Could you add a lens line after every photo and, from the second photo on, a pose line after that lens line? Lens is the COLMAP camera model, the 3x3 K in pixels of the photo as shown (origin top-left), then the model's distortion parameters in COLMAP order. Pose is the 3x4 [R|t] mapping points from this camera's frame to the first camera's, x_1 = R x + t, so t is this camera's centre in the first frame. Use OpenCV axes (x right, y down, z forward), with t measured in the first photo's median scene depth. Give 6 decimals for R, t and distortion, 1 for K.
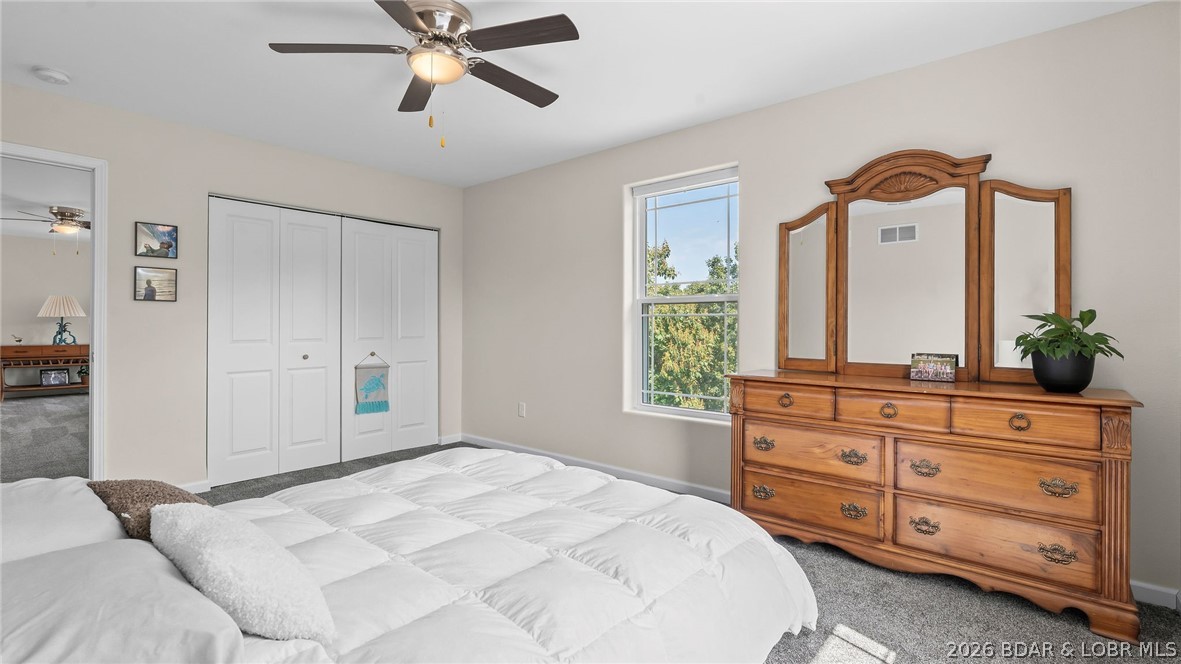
lens RADIAL K [[533.6, 0, 589.8], [0, 533.6, 327.4], [0, 0, 1]] dist [-0.010940, 0.002818]
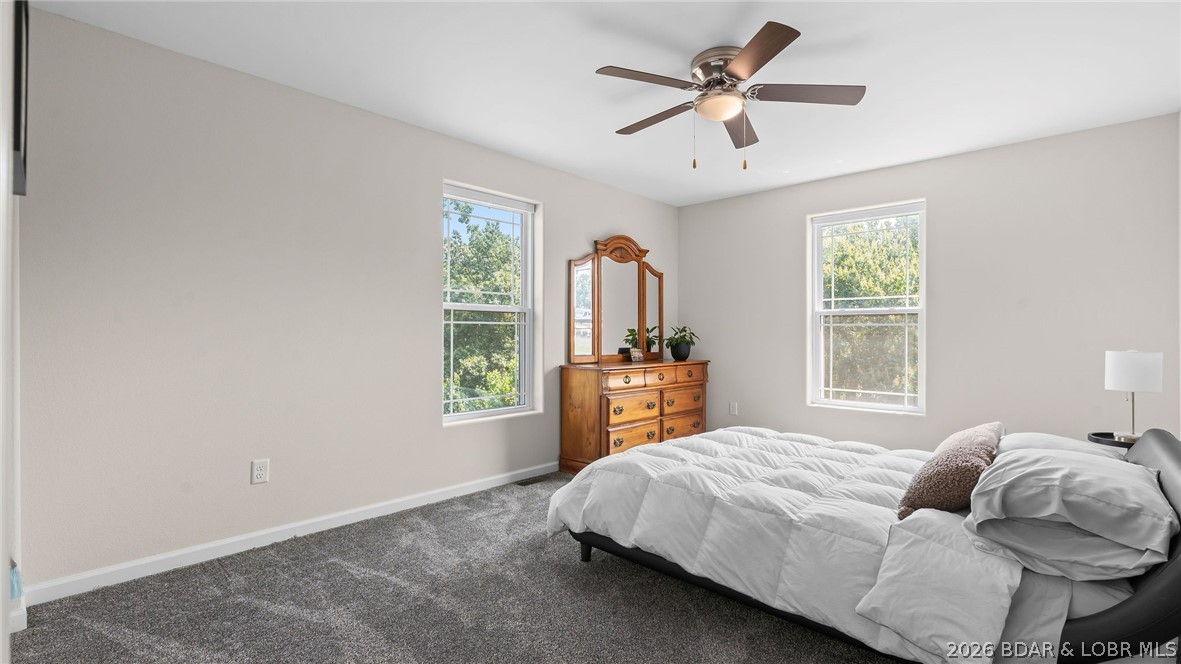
lens RADIAL K [[533.6, 0, 586.2], [0, 533.6, 336.3], [0, 0, 1]] dist [-0.010940, 0.002818]
pose [[0.050396, -0.000816, 0.998729, -1.227818], [0.006188, 0.999981, 0.000505, 0.007799], [-0.998710, 0.006155, 0.050400, 1.042474]]
